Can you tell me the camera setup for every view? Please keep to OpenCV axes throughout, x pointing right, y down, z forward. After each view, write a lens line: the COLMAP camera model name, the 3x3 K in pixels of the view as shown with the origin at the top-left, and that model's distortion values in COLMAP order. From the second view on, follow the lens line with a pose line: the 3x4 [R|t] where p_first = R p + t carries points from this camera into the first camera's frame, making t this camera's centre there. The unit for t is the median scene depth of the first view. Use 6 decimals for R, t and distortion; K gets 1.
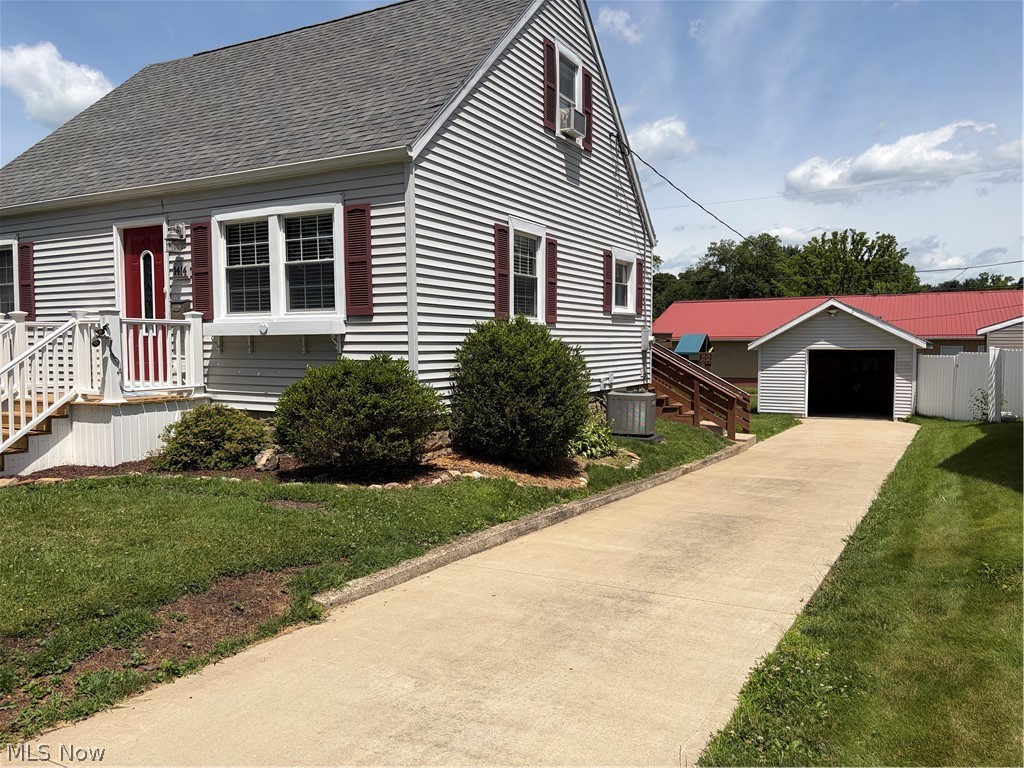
lens RADIAL K [[775.3, 0, 511.1], [0, 775.3, 376.6], [0, 0, 1]] dist [0.028647, -0.021373]
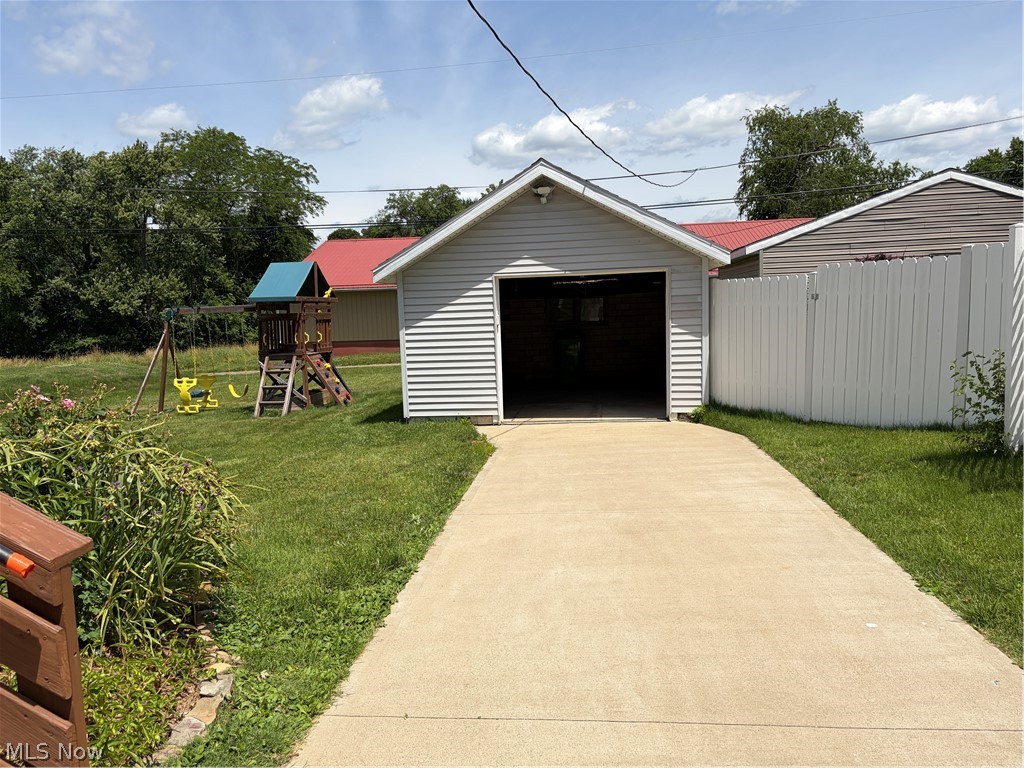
lens RADIAL K [[775.3, 0, 502.4], [0, 775.3, 390.0], [0, 0, 1]] dist [0.028647, -0.021373]
pose [[0.931822, -0.066839, 0.356708, 0.209515], [0.047004, 0.996842, 0.063998, 0.002560], [-0.359859, -0.042868, 0.932021, 0.551248]]
